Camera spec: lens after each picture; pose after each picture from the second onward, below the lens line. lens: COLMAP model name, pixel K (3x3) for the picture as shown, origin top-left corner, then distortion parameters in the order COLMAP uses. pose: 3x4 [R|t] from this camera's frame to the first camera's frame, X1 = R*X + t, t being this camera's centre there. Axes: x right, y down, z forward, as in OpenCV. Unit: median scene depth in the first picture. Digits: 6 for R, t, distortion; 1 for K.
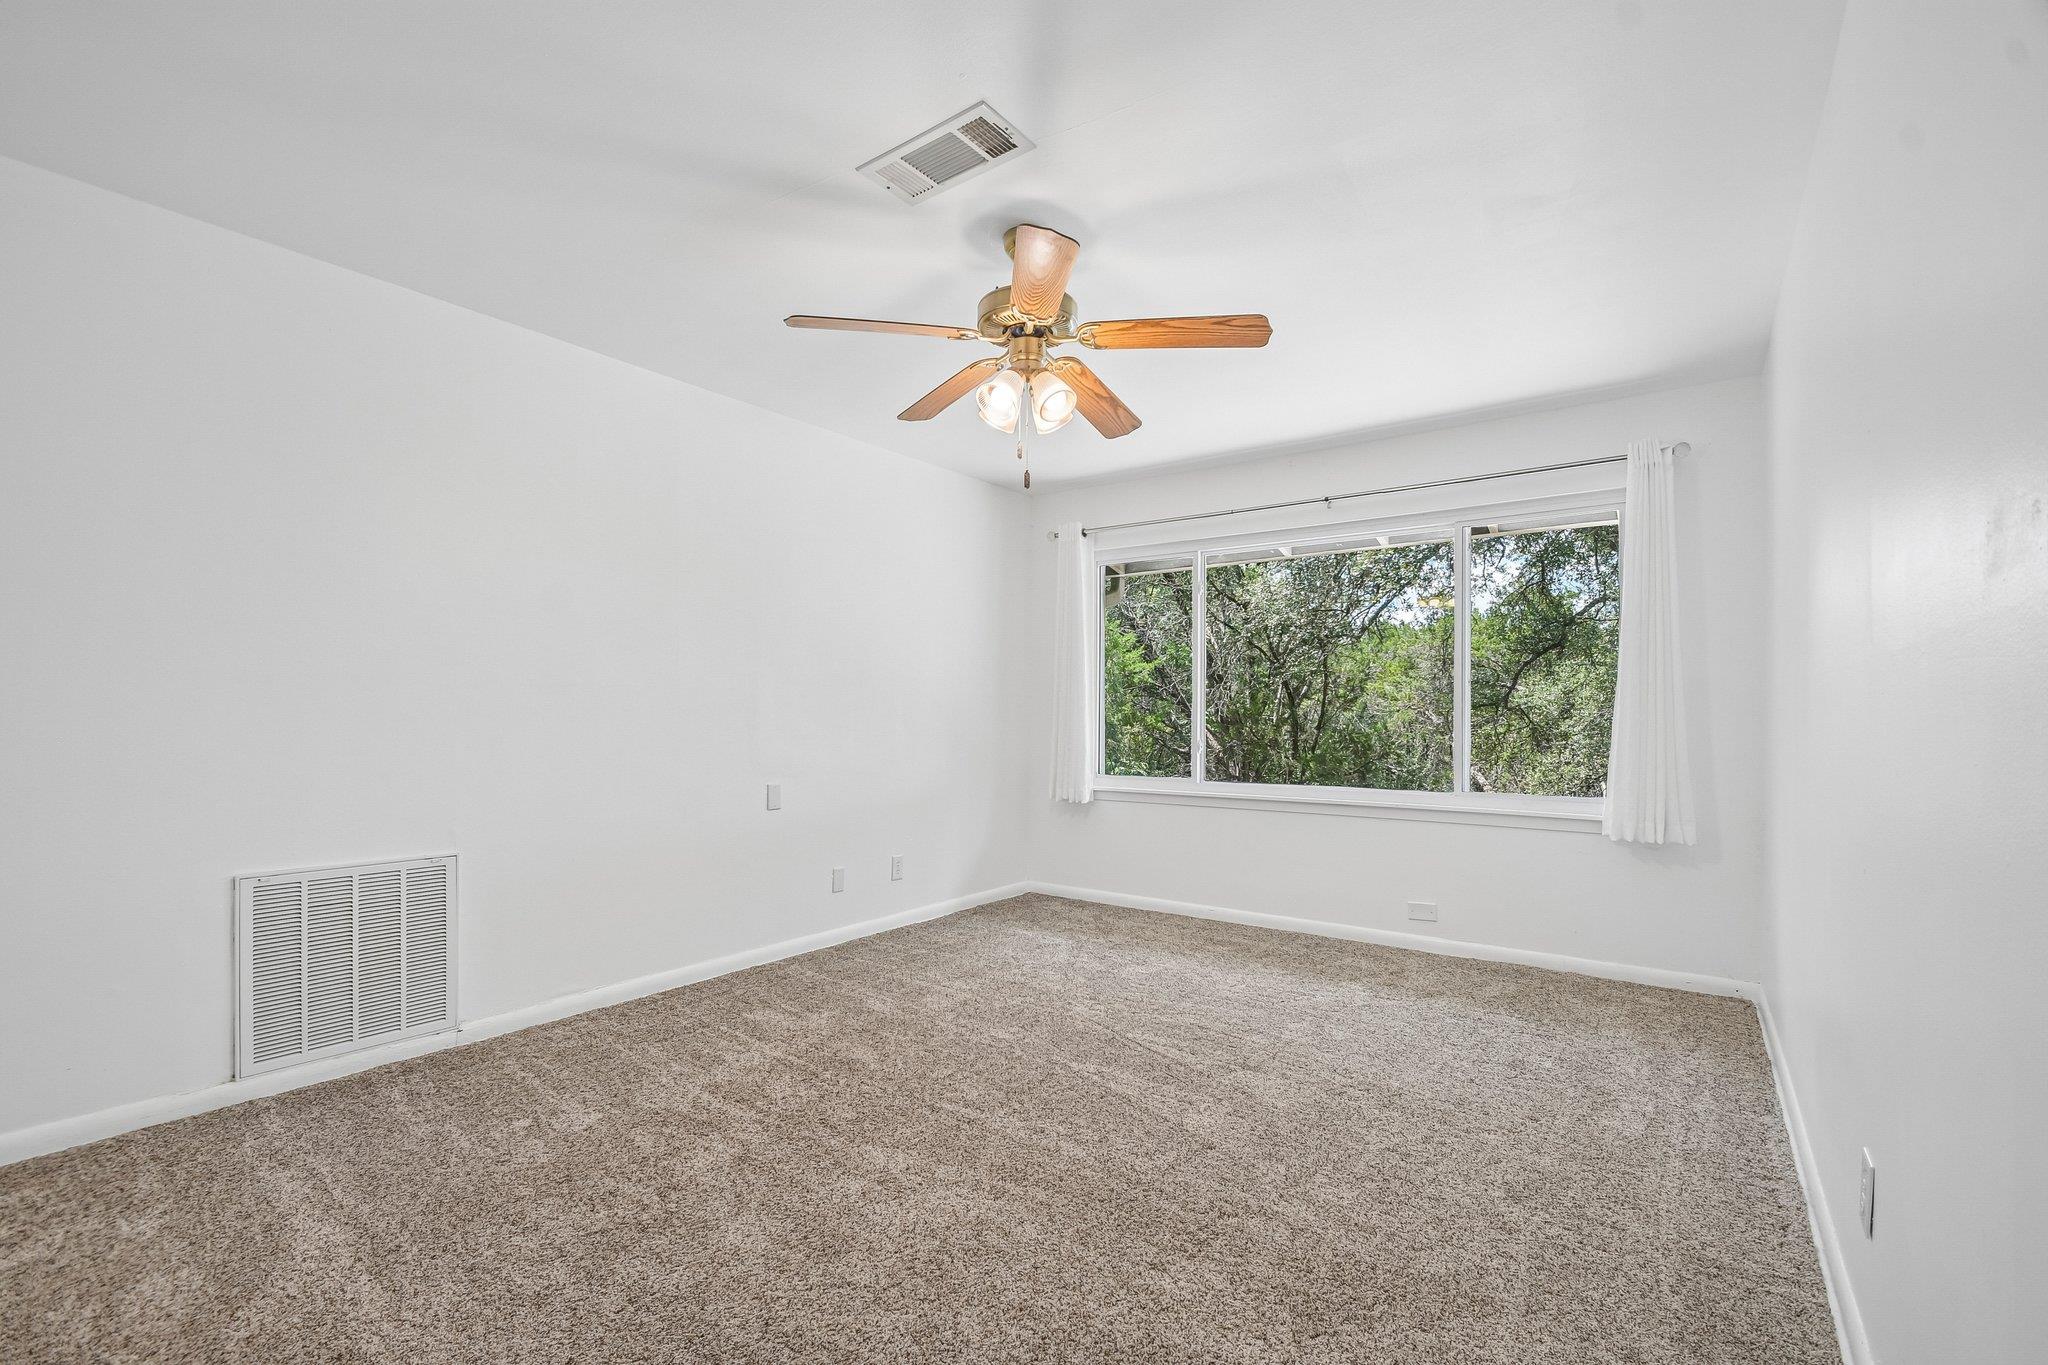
lens RADIAL K [[901.6, 0, 1020.6], [0, 901.6, 716.9], [0, 0, 1]] dist [0.000675, -0.000136]
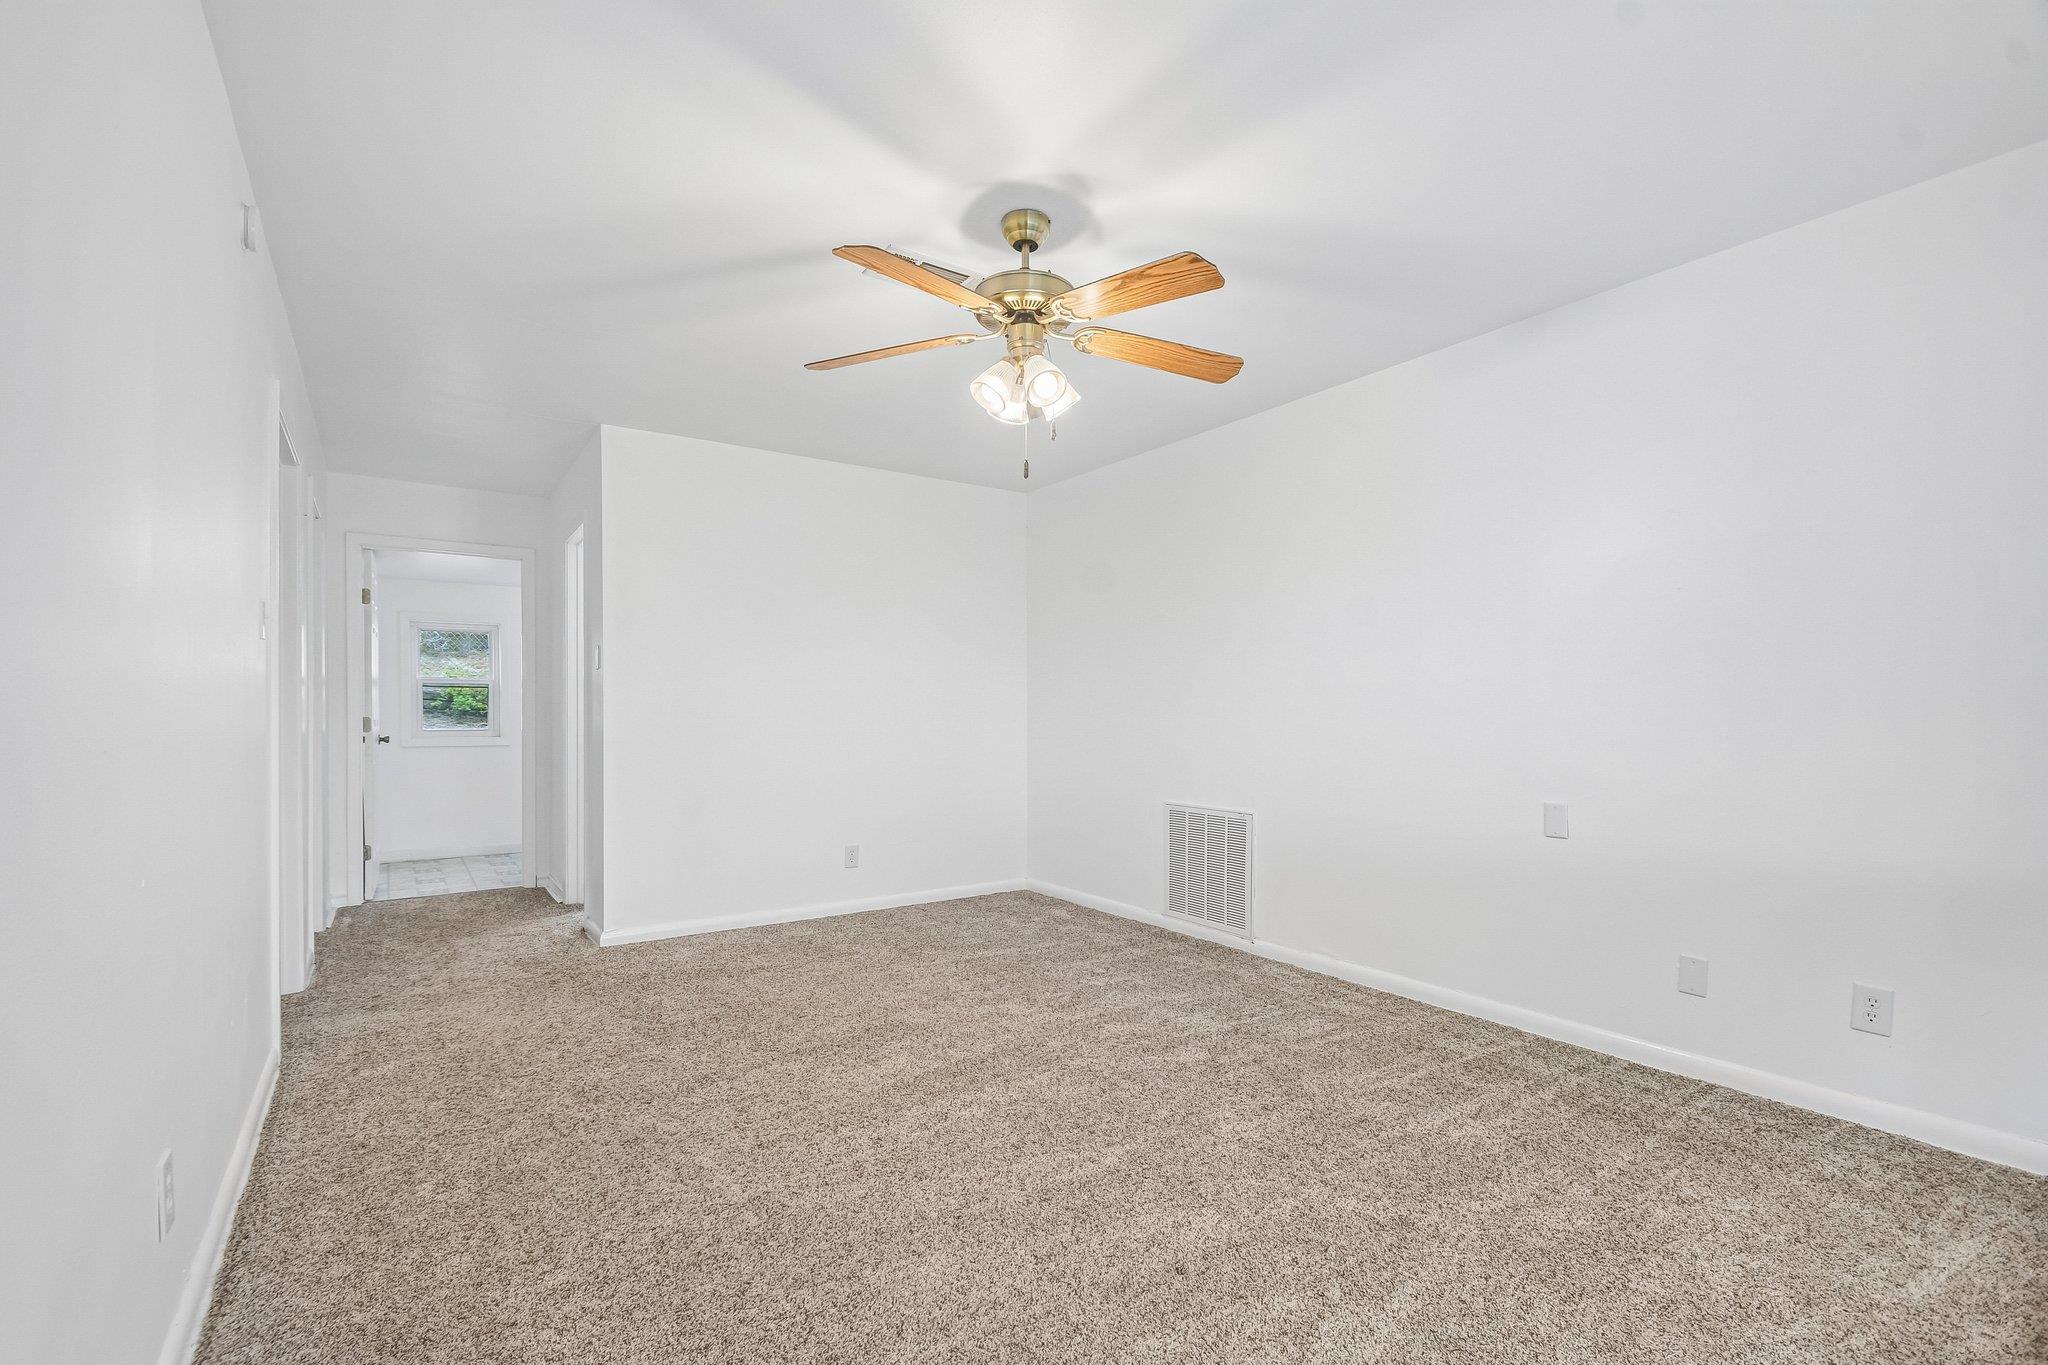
lens RADIAL K [[901.6, 0, 1020.6], [0, 901.6, 716.9], [0, 0, 1]] dist [0.000675, -0.000136]
pose [[-0.325067, -0.000759, -0.945691, 0.620112], [-0.003651, 0.999993, 0.000452, 0.003753], [0.945684, 0.003600, -0.325068, 0.871361]]
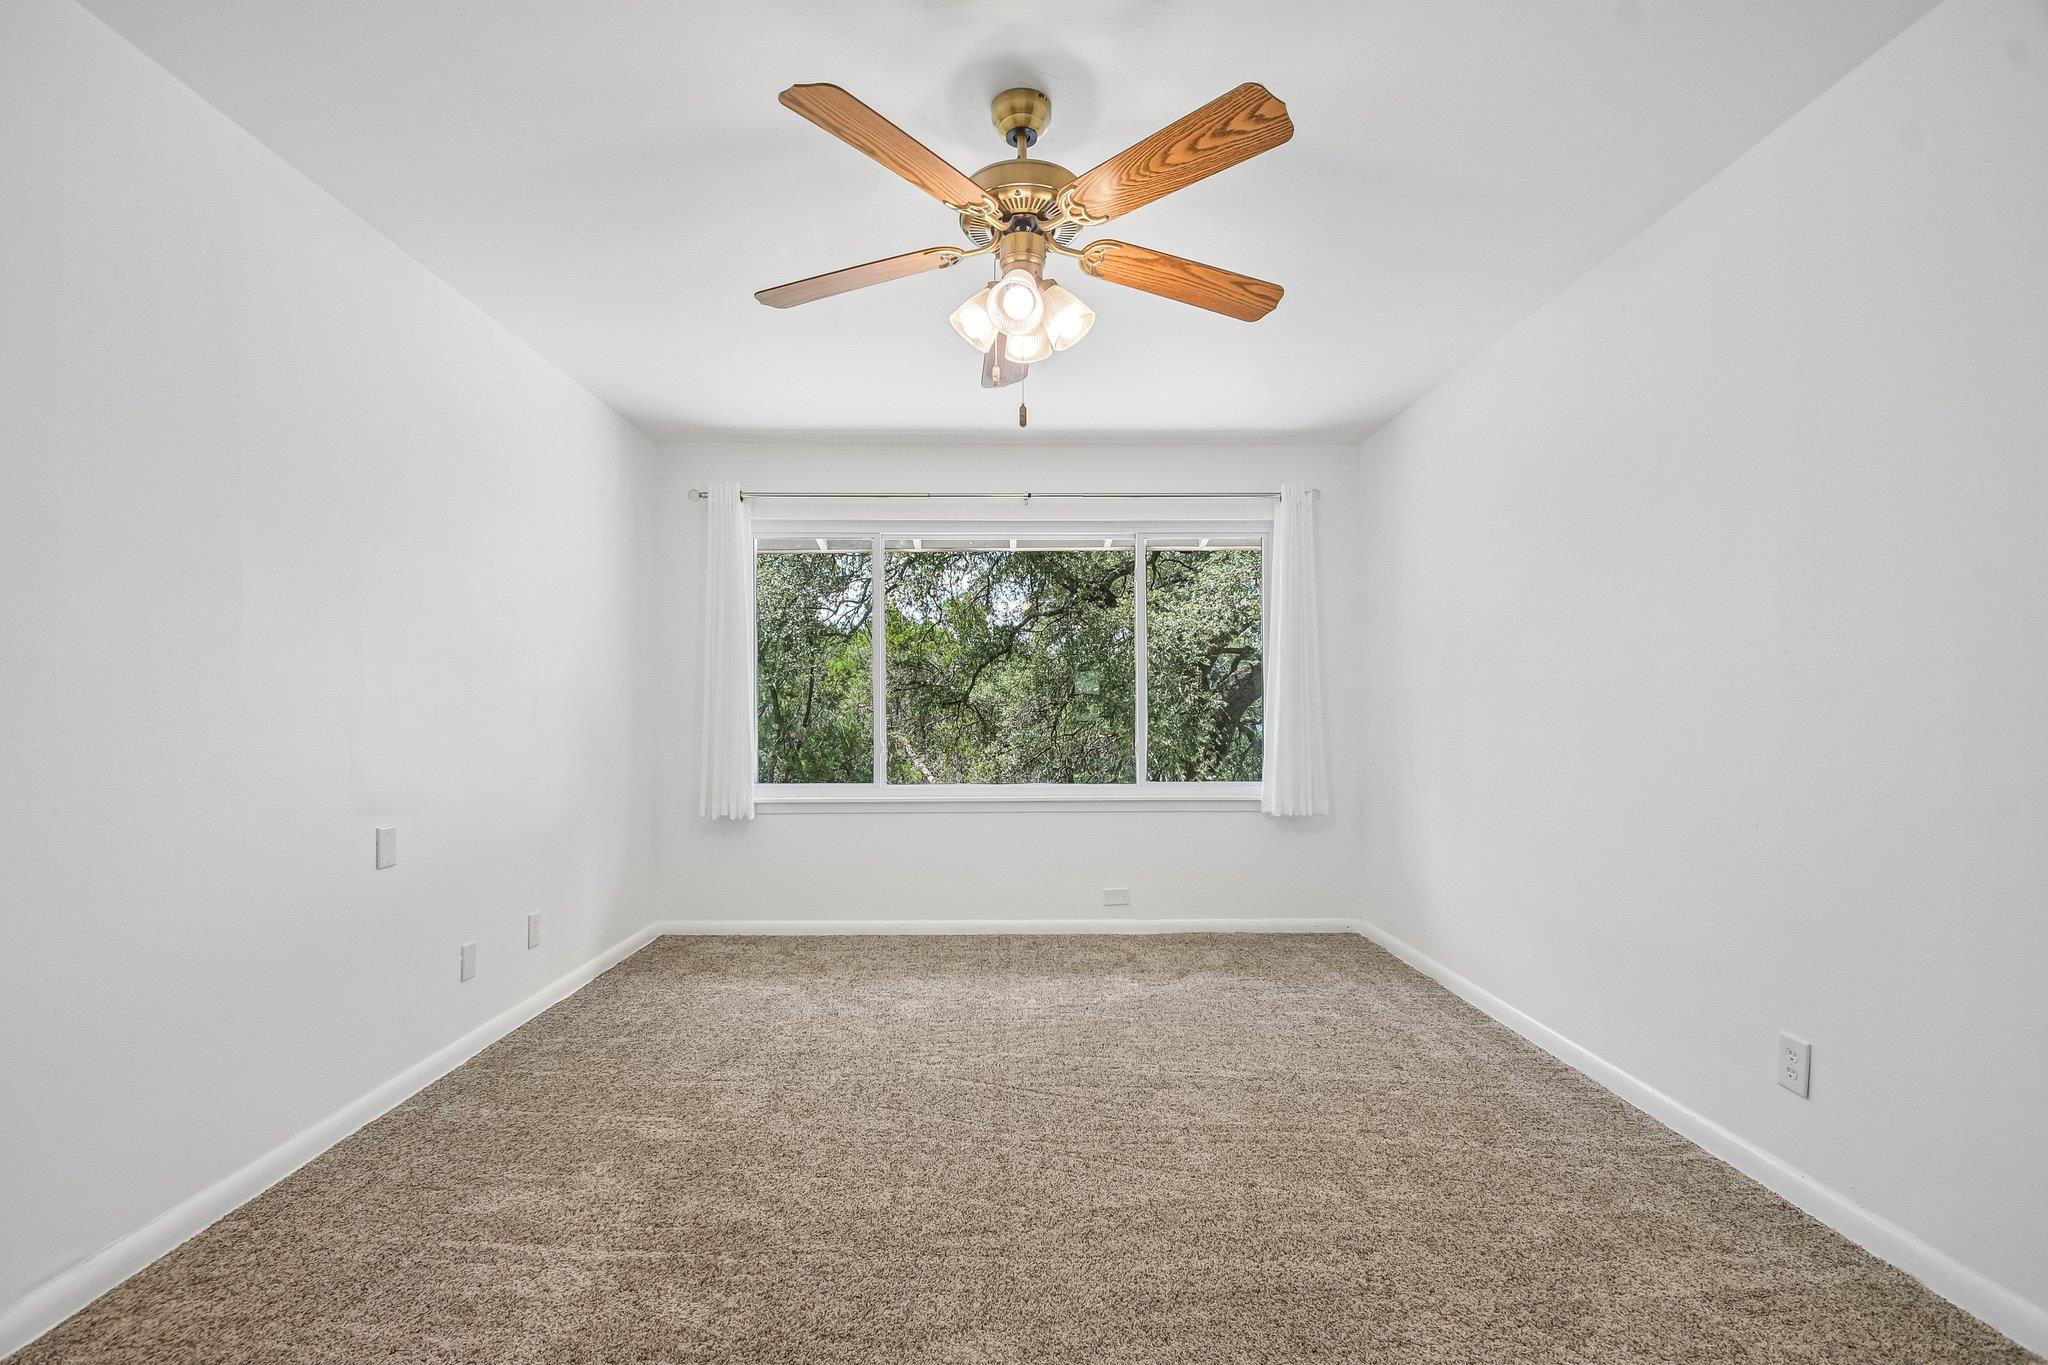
lens RADIAL K [[901.6, 0, 1020.6], [0, 901.6, 716.9], [0, 0, 1]] dist [0.000675, -0.000136]
pose [[0.800935, -0.009589, 0.598674, -0.313657], [0.008249, 0.999954, 0.004980, -0.002096], [-0.598694, 0.000950, 0.800977, 0.245806]]
